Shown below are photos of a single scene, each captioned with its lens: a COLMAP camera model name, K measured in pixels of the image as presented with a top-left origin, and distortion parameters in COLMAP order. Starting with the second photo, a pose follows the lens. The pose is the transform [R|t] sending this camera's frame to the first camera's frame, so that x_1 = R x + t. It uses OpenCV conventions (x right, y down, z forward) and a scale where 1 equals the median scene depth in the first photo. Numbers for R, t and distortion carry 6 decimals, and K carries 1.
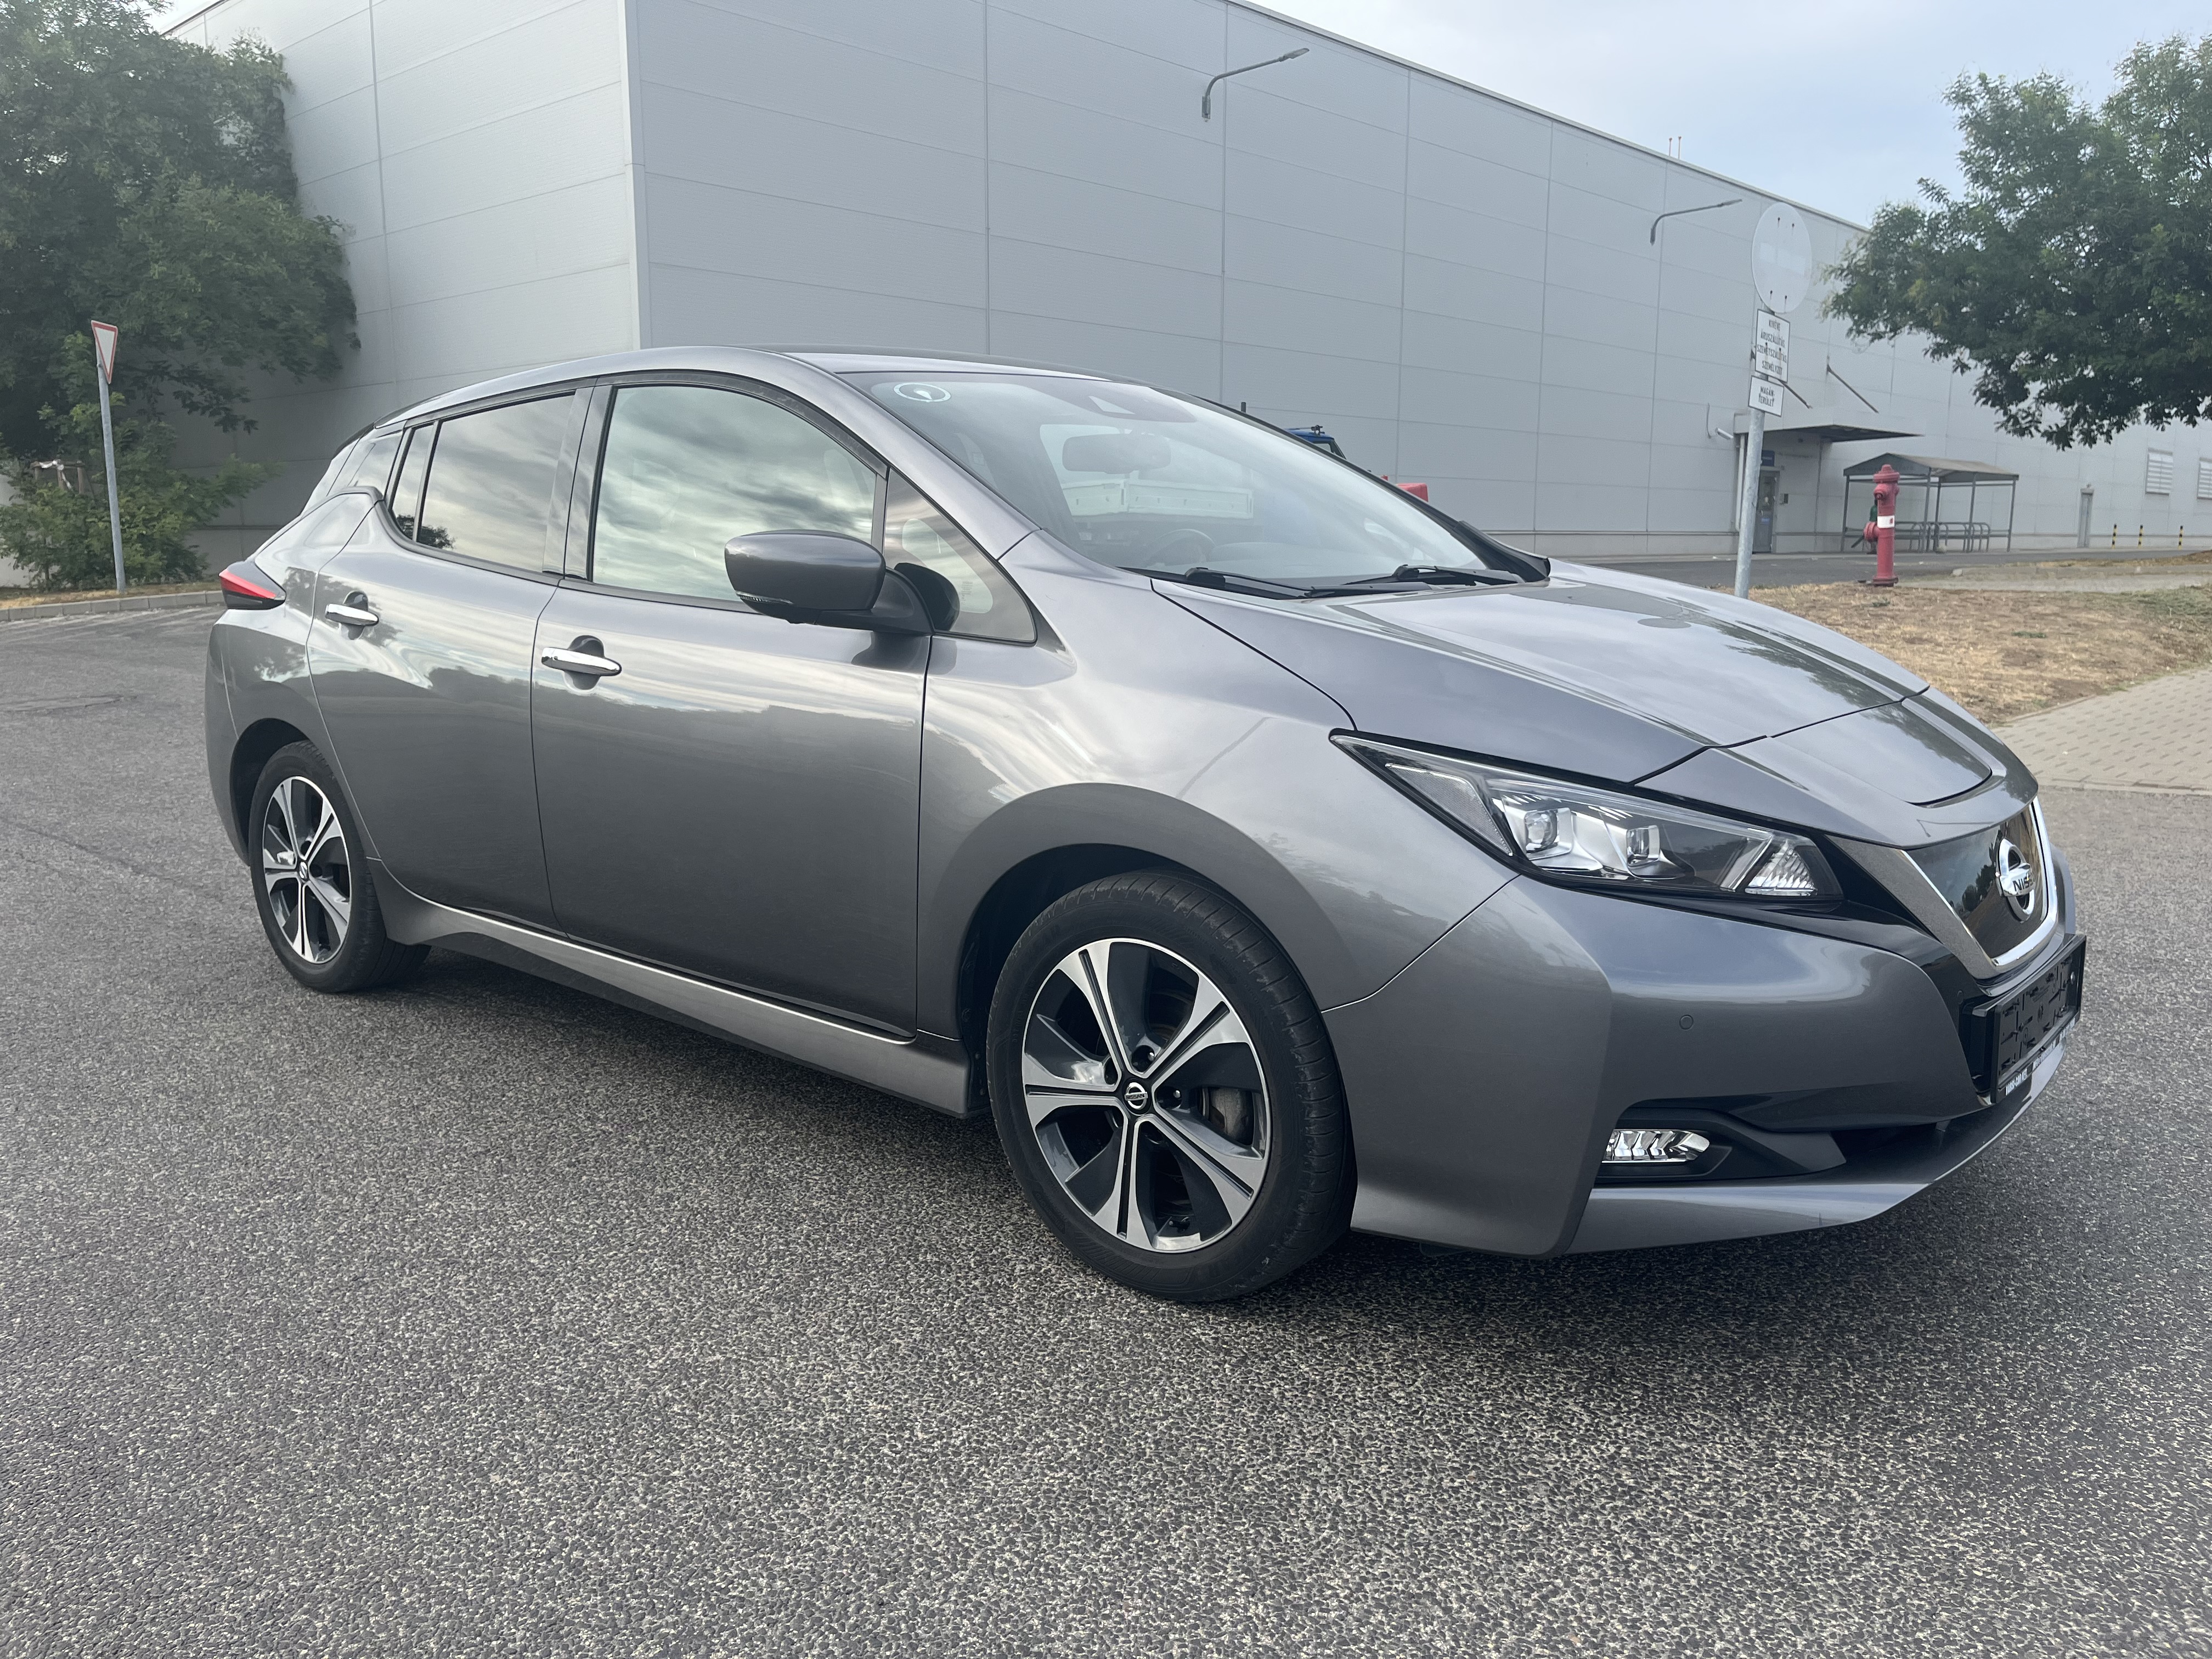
lens RADIAL K [[1685.7, 0, 1119.0], [0, 1685.7, 803.4], [0, 0, 1]] dist [0.067101, -0.093303]
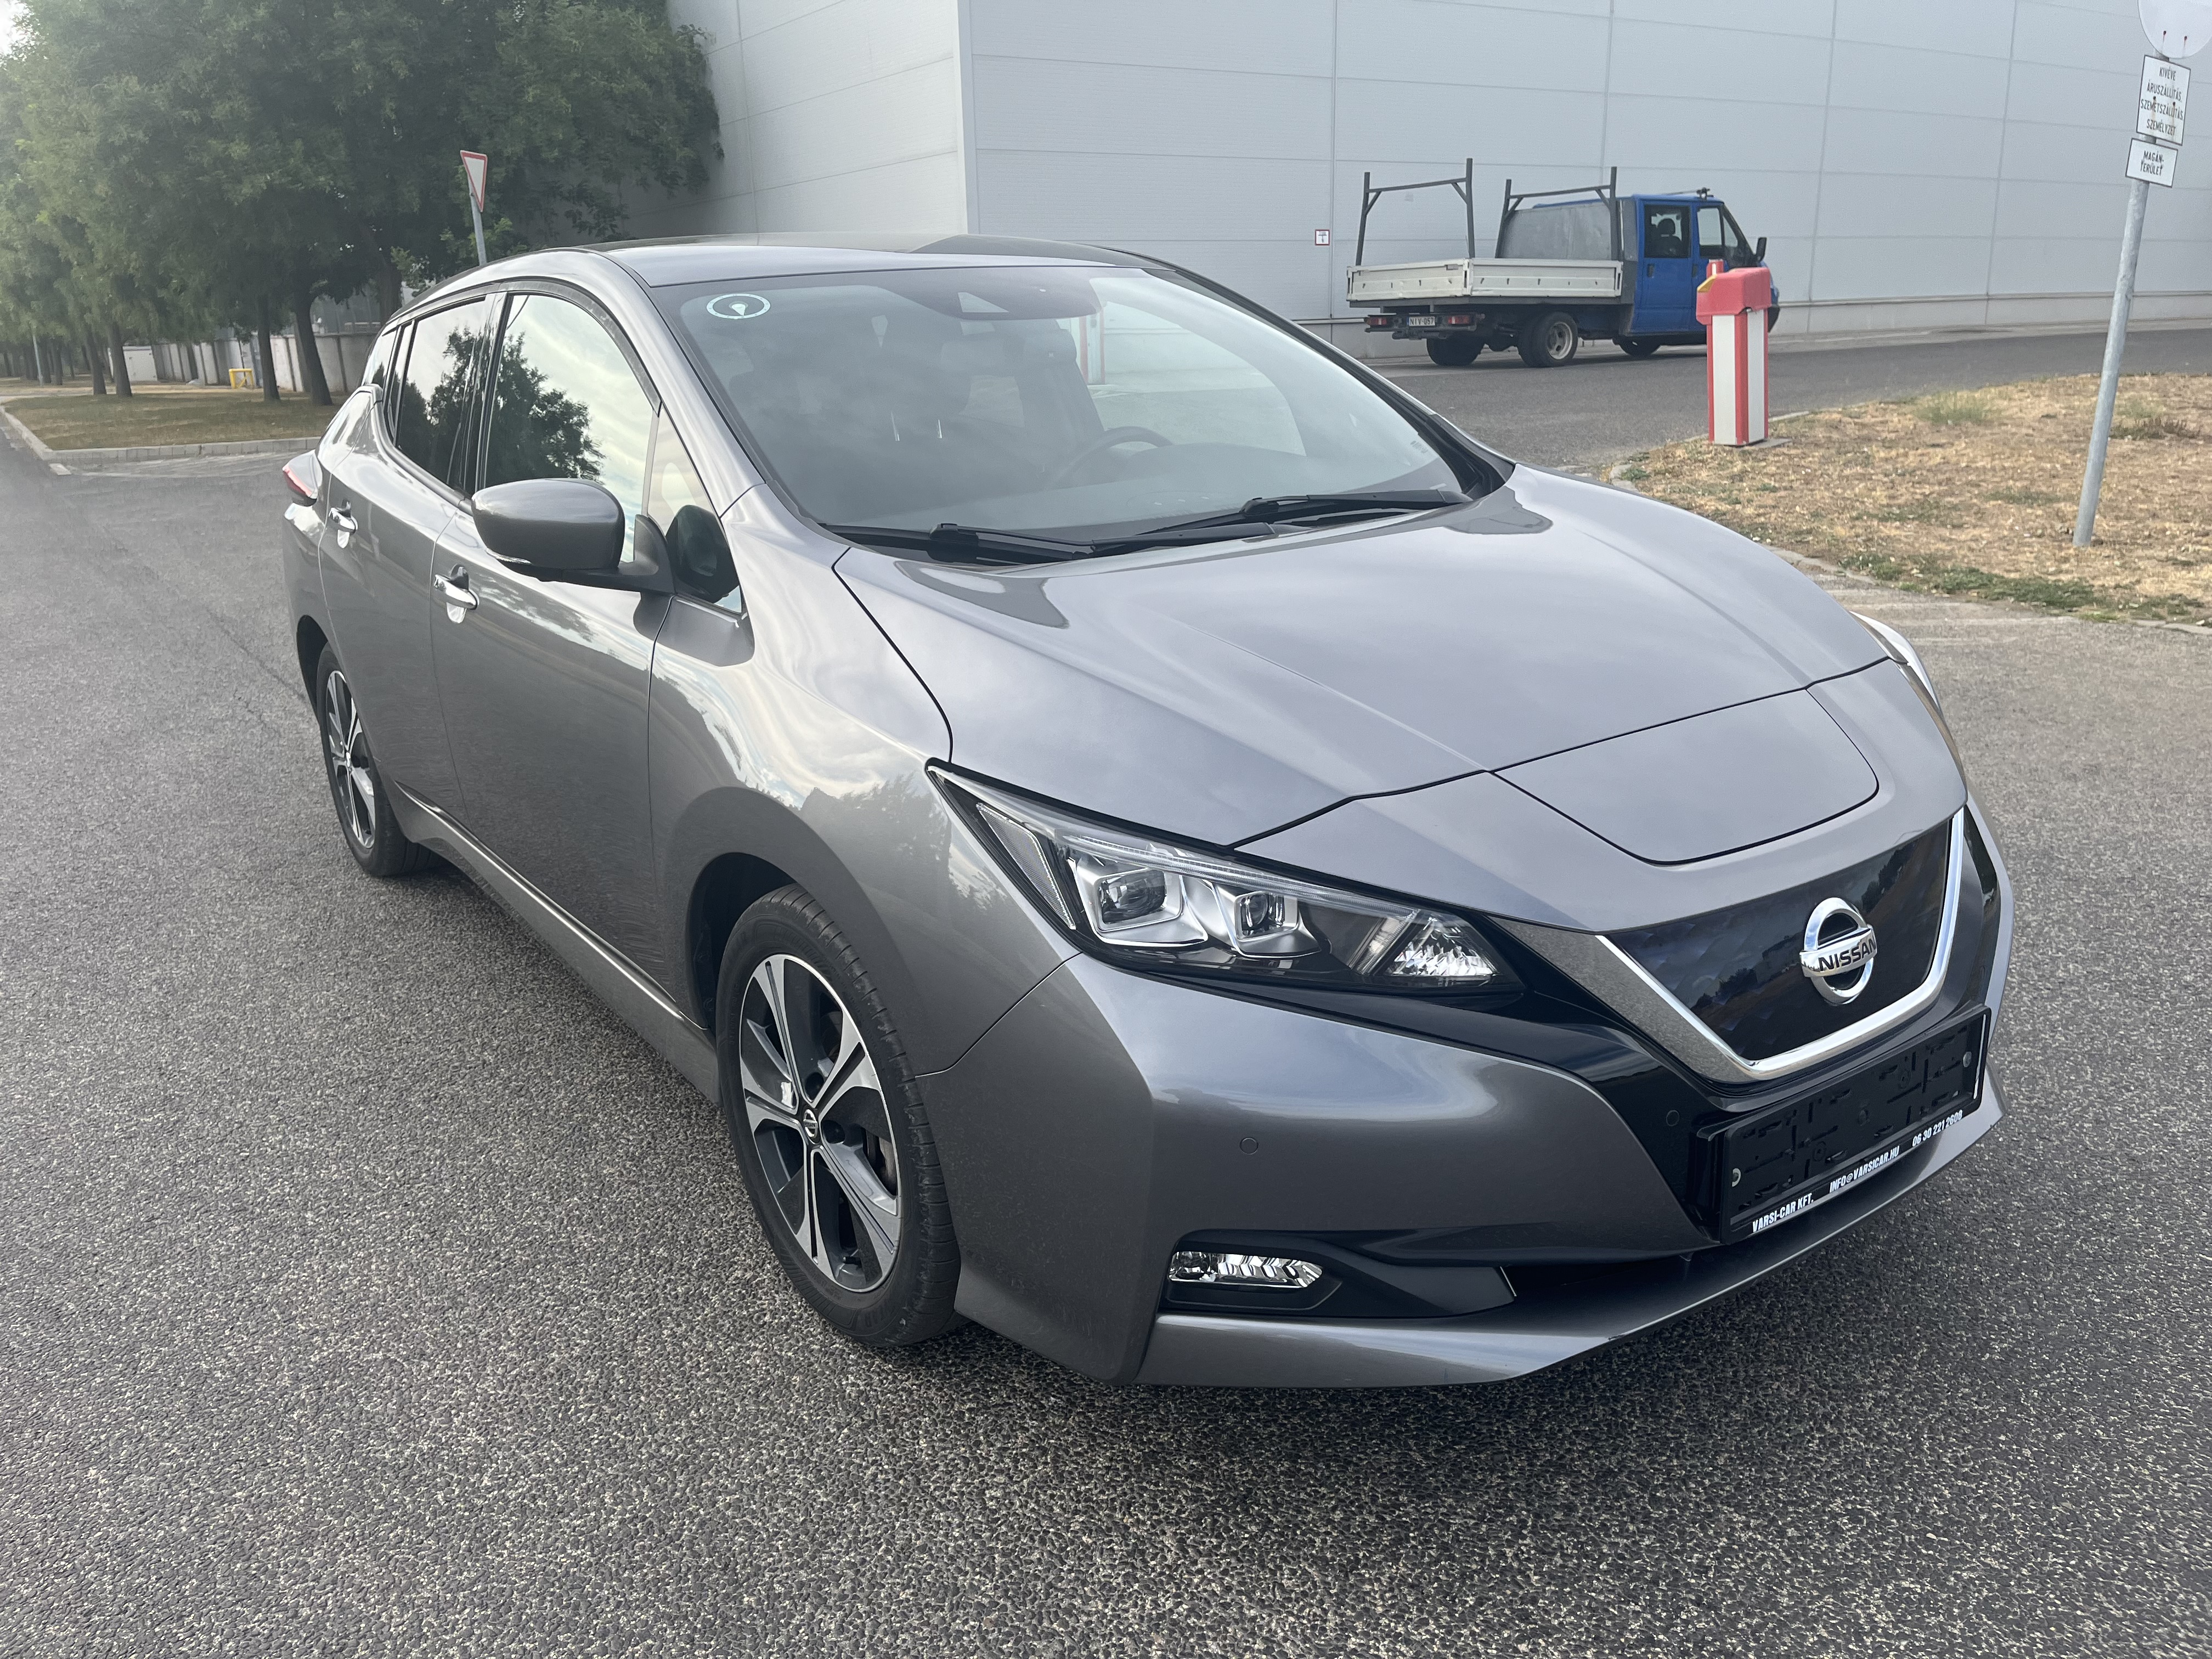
lens RADIAL K [[1685.7, 0, 1101.3], [0, 1685.7, 823.4], [0, 0, 1]] dist [0.067101, -0.093303]
pose [[0.969641, 0.041625, -0.240964, 0.290385], [-0.008714, 0.990661, 0.136068, -0.089037], [0.244378, -0.129838, 0.960948, 0.130423]]
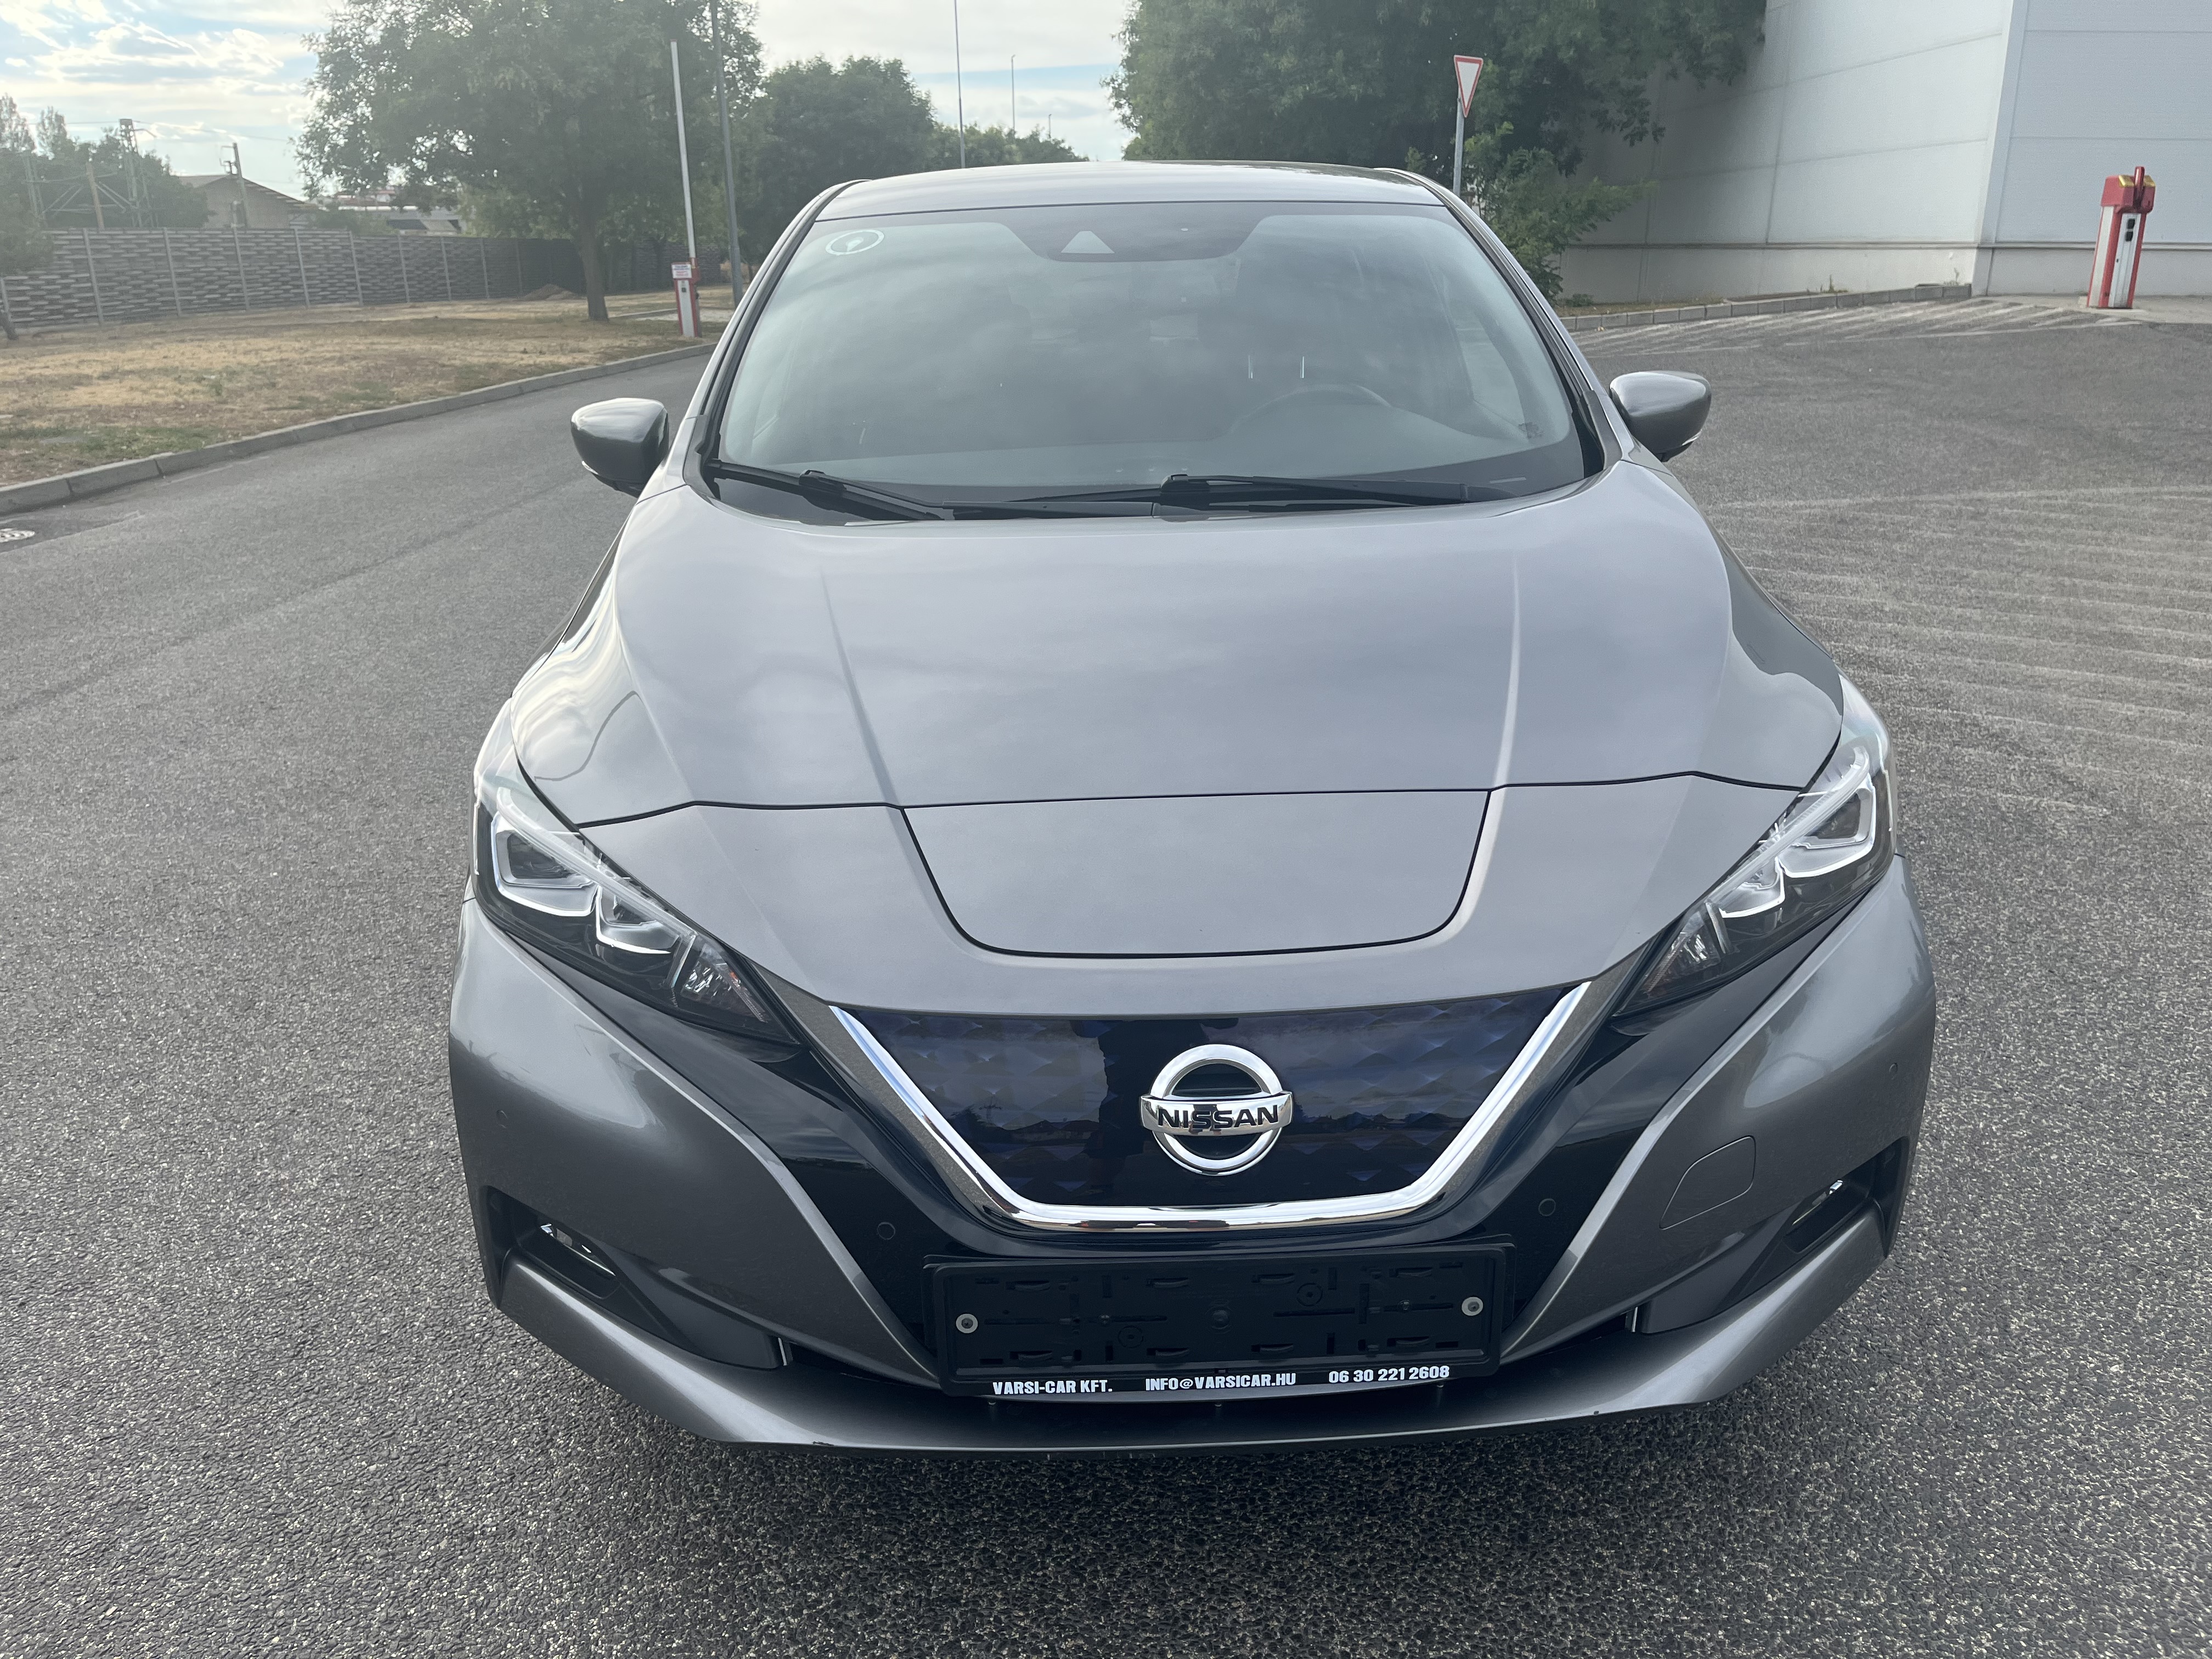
lens RADIAL K [[1685.7, 0, 1115.4], [0, 1685.7, 842.7], [0, 0, 1]] dist [0.067101, -0.093303]
pose [[0.664259, 0.238695, -0.708368, 0.699257], [-0.102424, 0.967772, 0.230060, -0.145417], [0.740452, -0.080266, 0.667299, 0.427700]]
